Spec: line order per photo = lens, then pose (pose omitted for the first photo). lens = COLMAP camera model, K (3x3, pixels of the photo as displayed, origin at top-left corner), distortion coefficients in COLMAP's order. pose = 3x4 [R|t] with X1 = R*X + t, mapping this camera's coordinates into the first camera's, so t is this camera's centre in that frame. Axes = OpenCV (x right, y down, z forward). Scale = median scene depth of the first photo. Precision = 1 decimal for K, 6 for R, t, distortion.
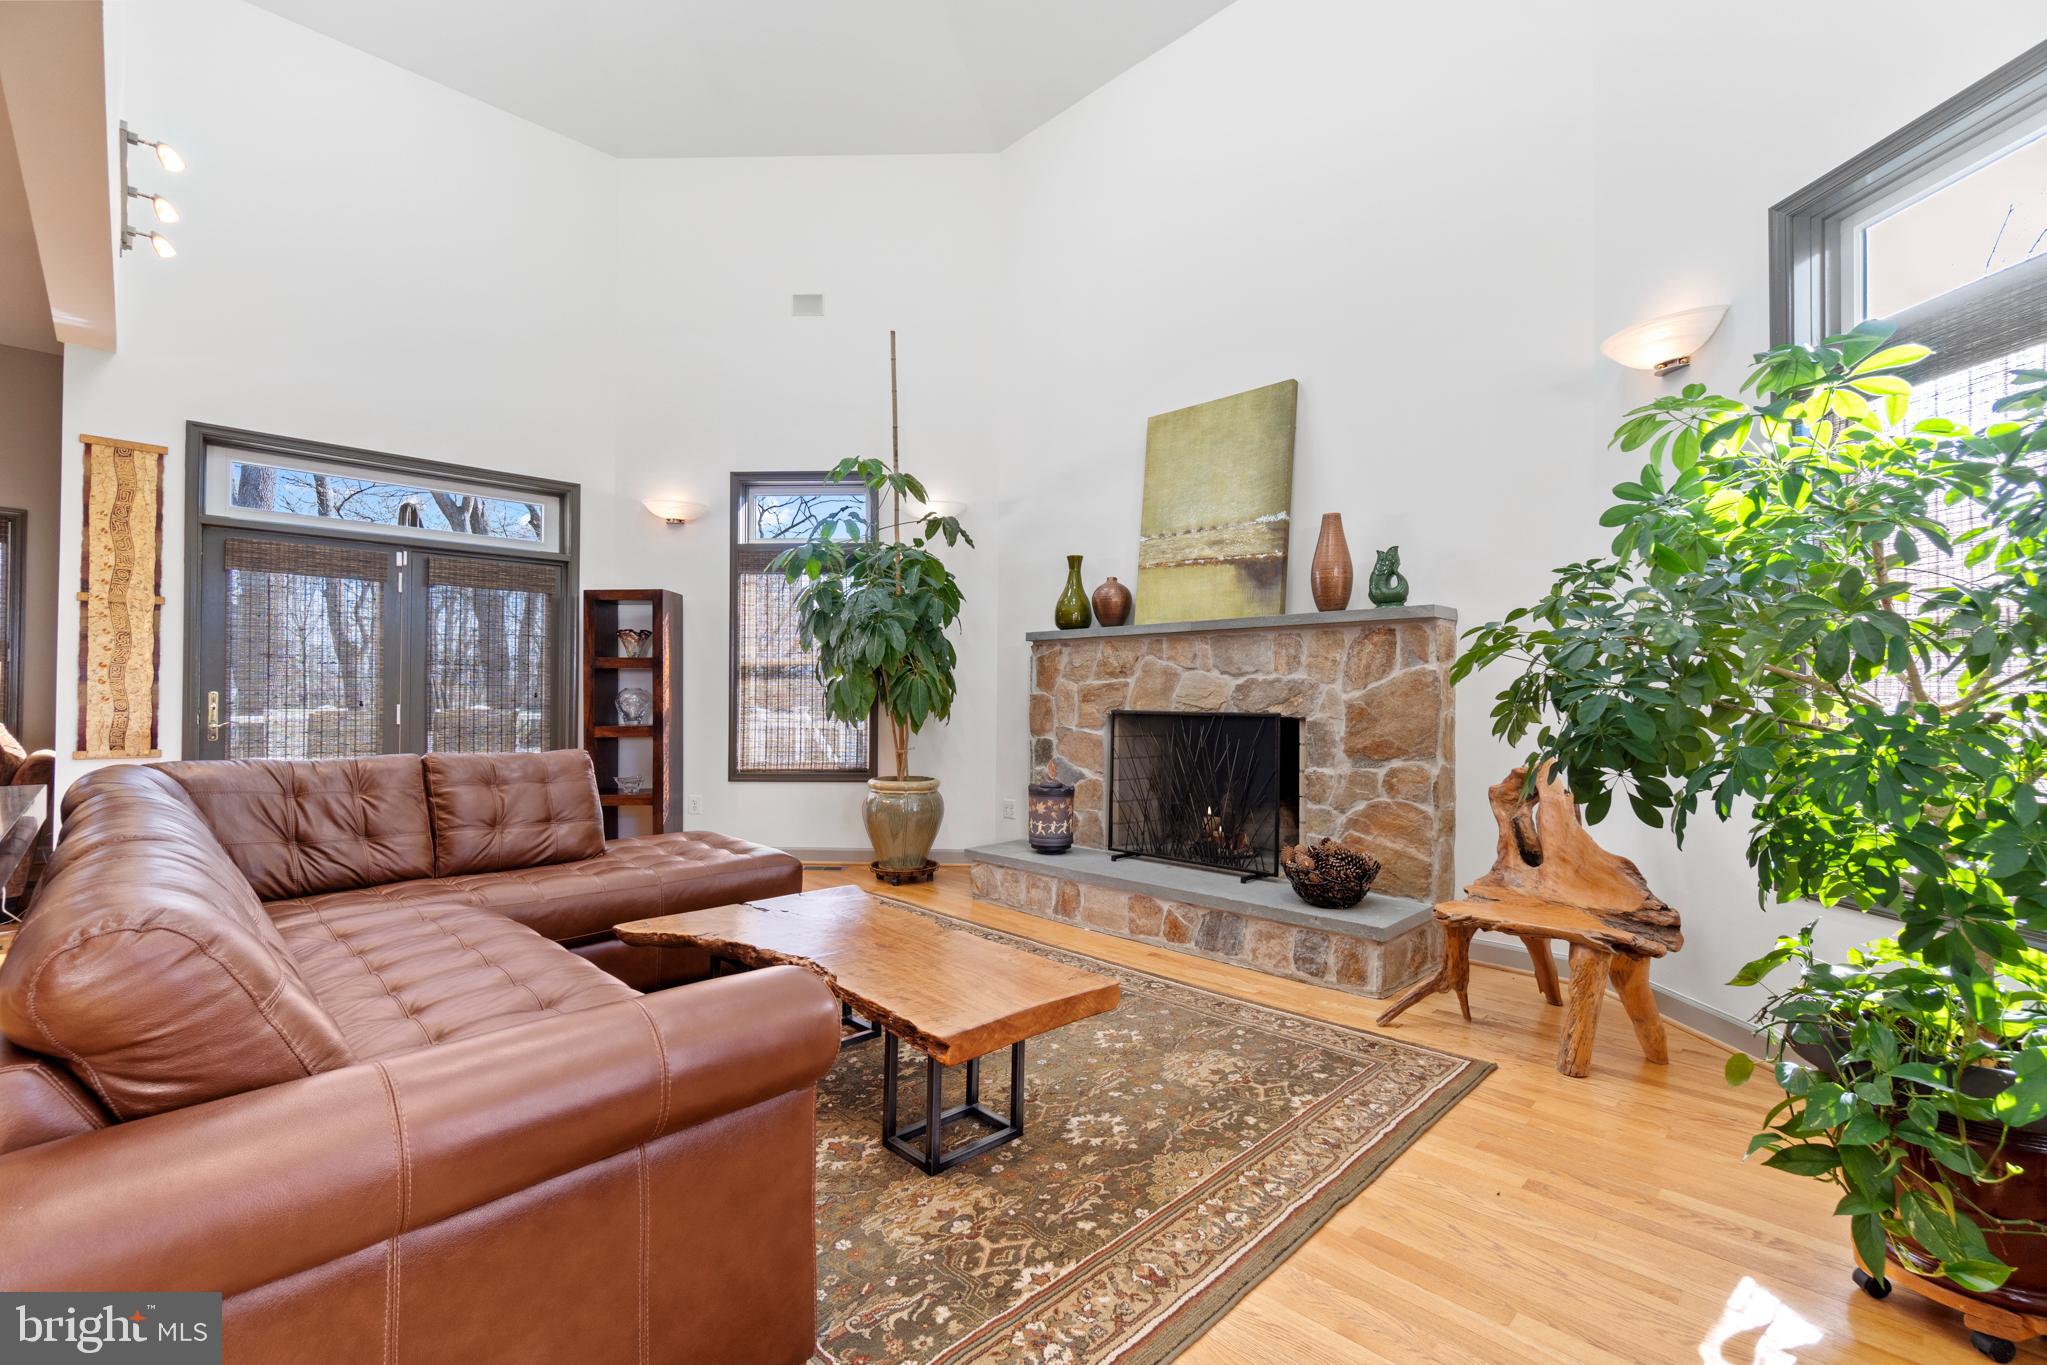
lens RADIAL K [[888.5, 0, 1001.8], [0, 888.5, 684.2], [0, 0, 1]] dist [0.001996, -0.000254]
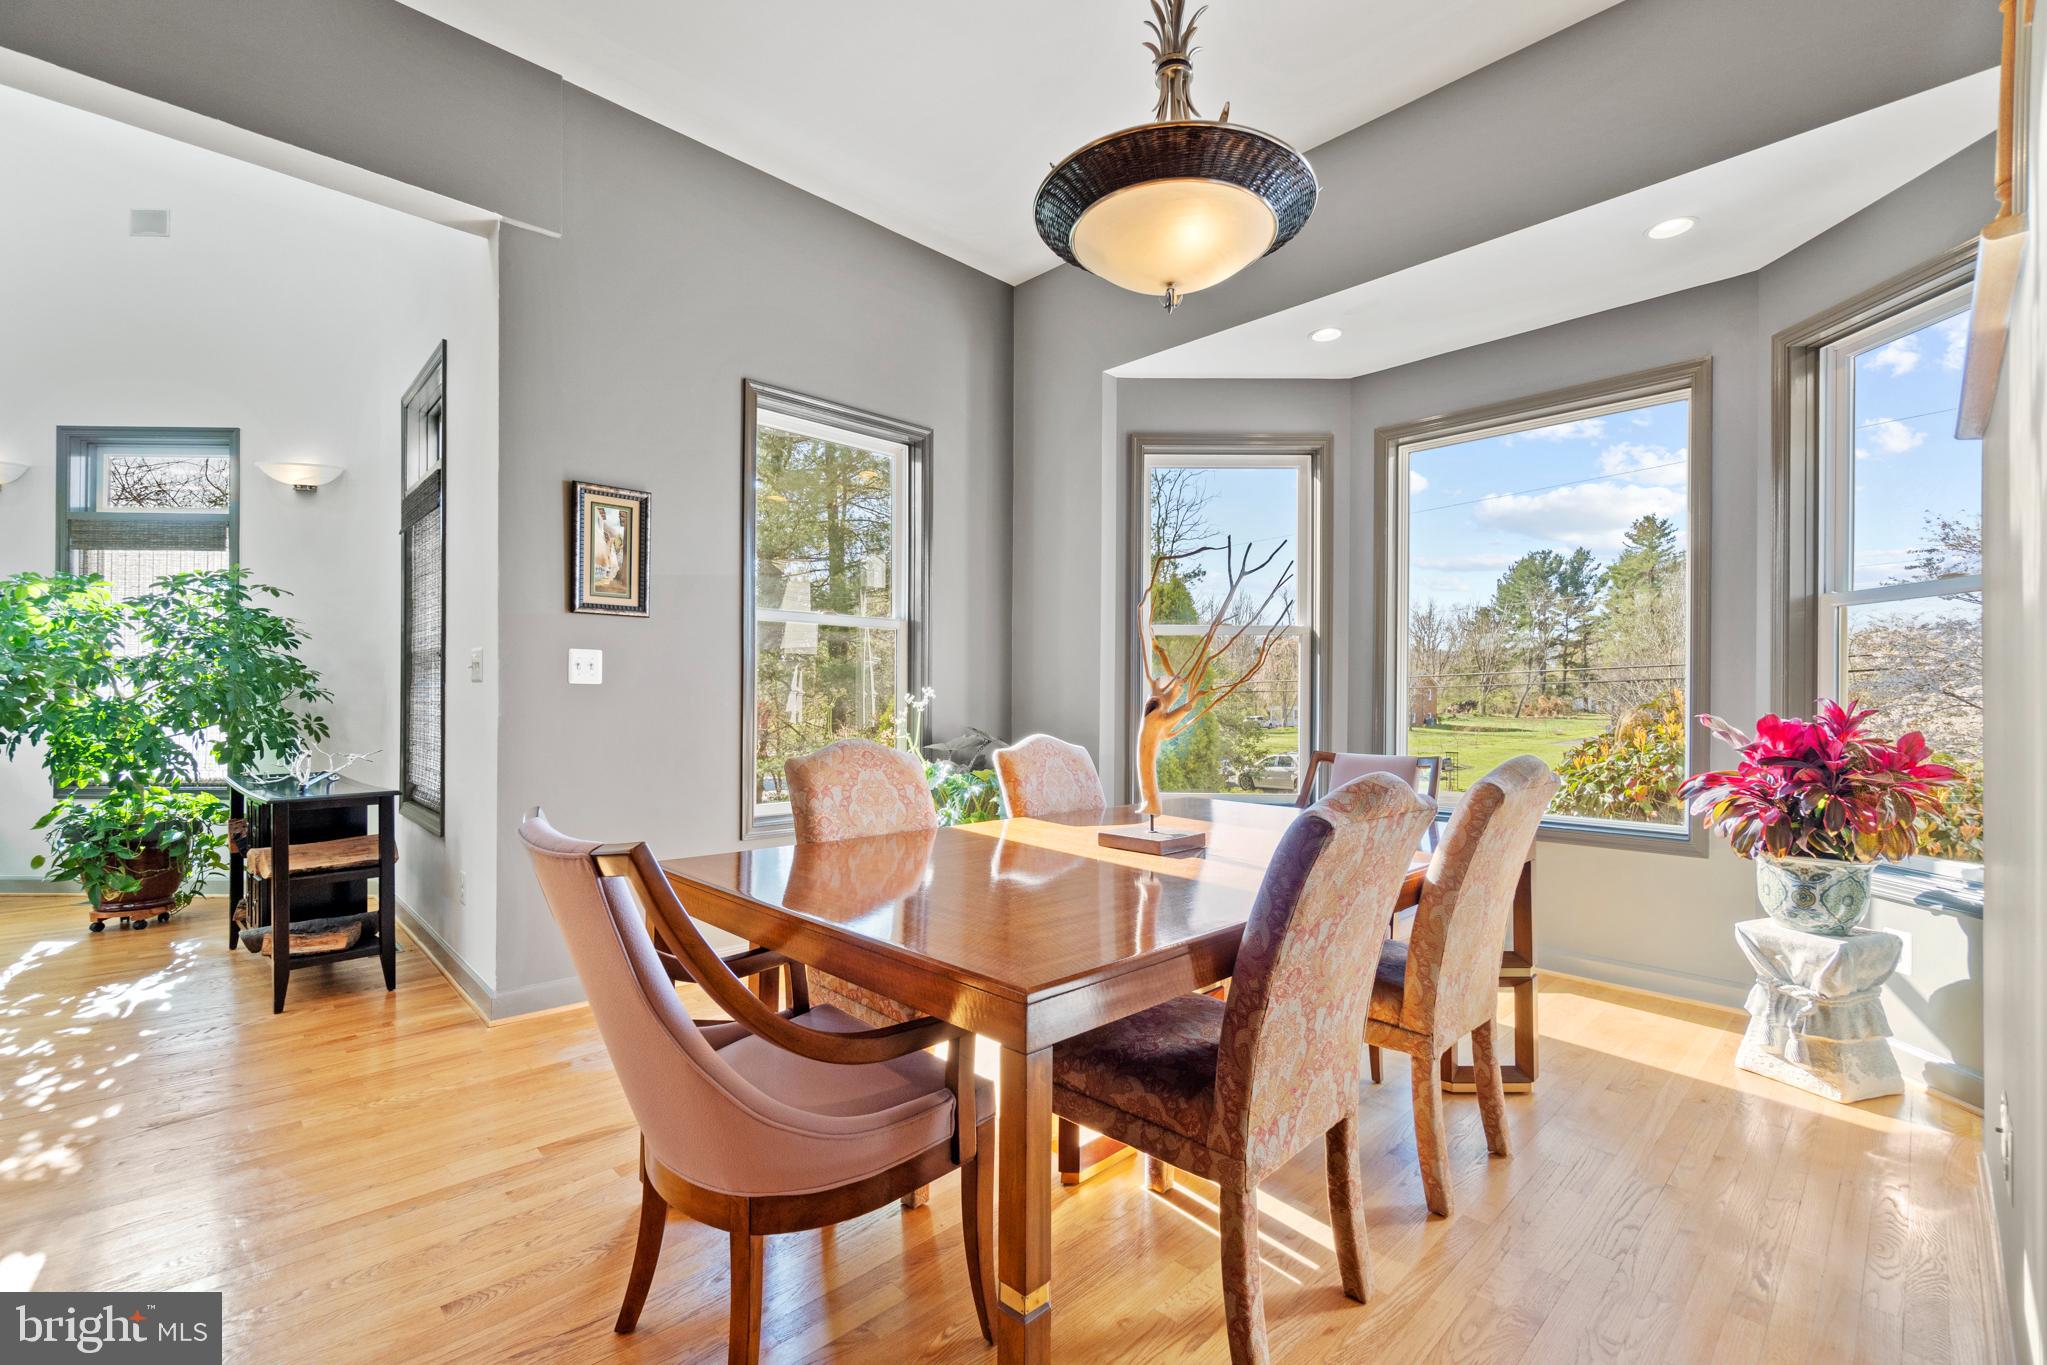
lens RADIAL K [[886.3, 0, 1003.6], [0, 886.3, 701.8], [0, 0, 1]] dist [-0.001801, -0.000227]
pose [[0.029217, -0.004225, 0.999564, -0.589039], [-0.020342, 0.999781, 0.004821, -0.011413], [-0.999366, -0.020474, 0.029124, -0.661424]]
